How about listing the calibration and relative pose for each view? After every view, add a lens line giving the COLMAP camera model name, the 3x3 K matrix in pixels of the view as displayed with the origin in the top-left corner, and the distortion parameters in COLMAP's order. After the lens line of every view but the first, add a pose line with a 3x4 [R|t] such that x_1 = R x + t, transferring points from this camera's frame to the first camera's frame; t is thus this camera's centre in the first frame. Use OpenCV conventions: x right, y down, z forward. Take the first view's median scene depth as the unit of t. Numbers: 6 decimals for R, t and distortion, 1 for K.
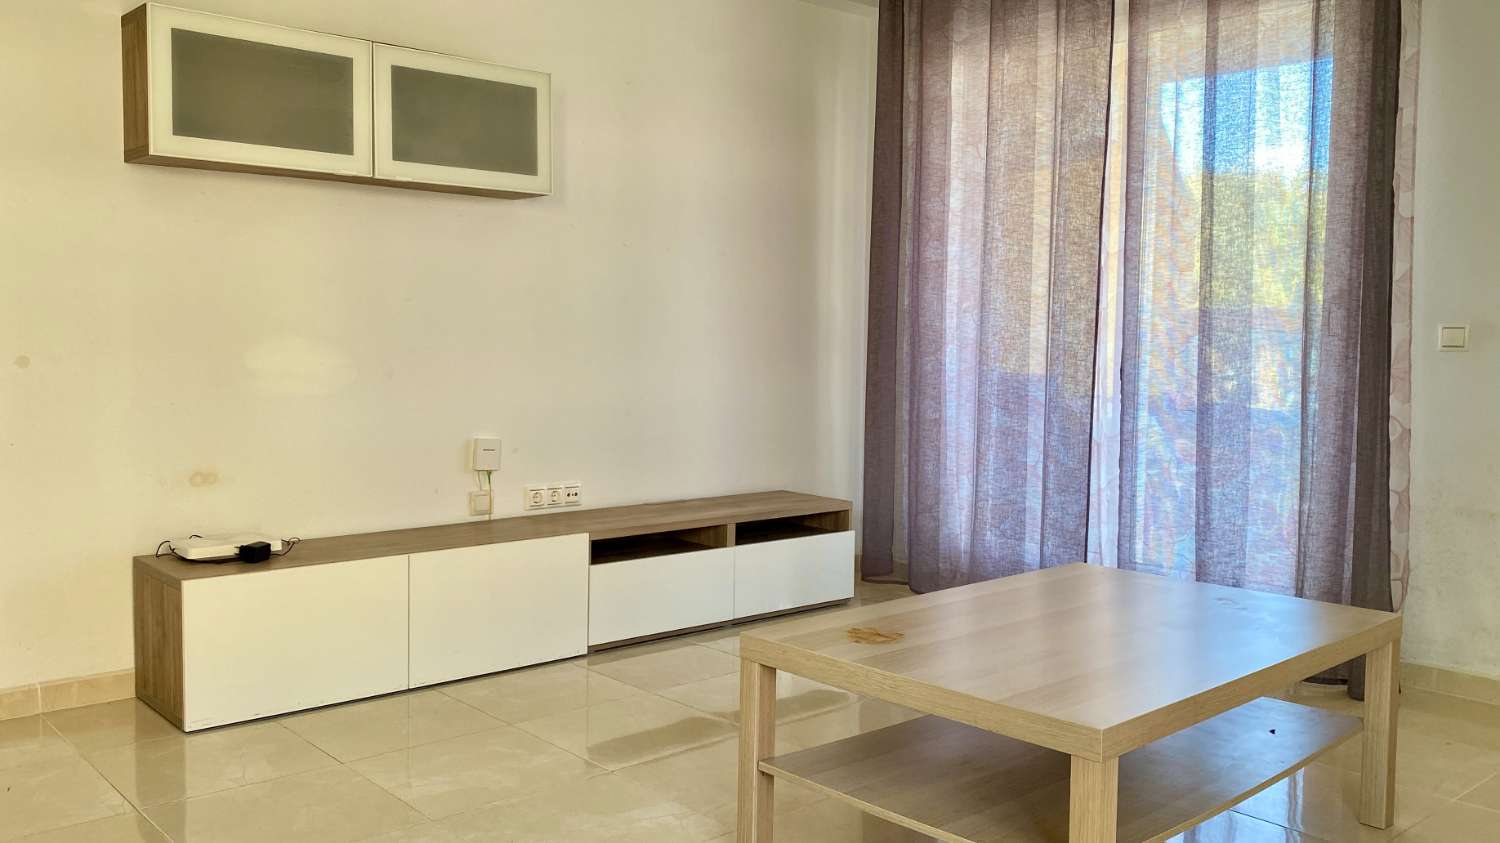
lens RADIAL K [[1263.3, 0, 750.9], [0, 1263.3, 416.3], [0, 0, 1]] dist [0.096831, -0.097048]
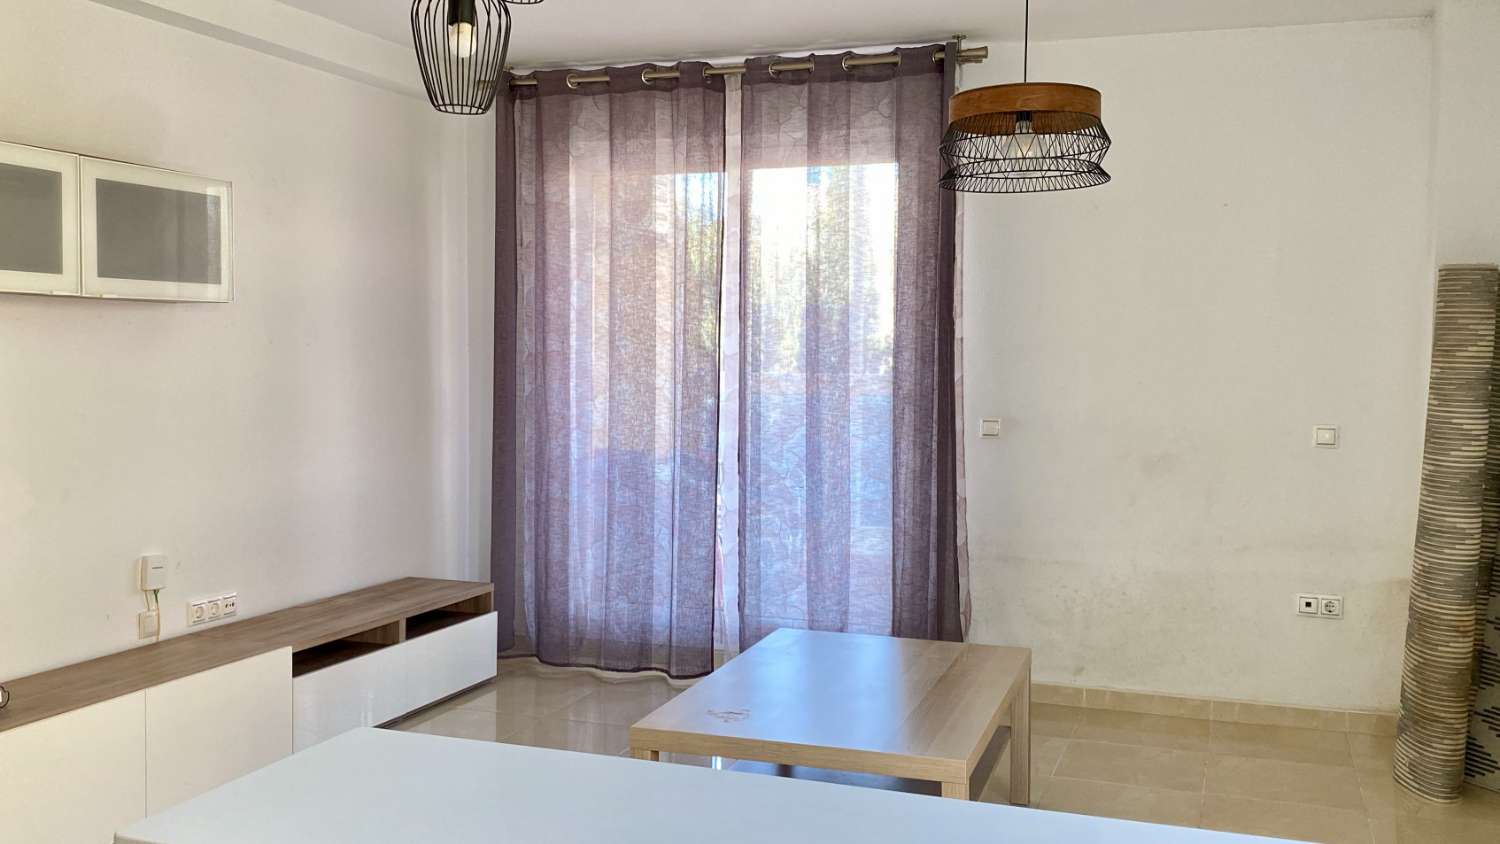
lens RADIAL K [[1382.6, 0, 746.9], [0, 1382.6, 420.0], [0, 0, 1]] dist [0.061409, 0.000000]
pose [[0.880394, -0.031000, 0.473229, -0.304175], [0.035584, 0.999366, -0.000734, -0.066045], [-0.472906, 0.017485, 0.880939, -0.125343]]
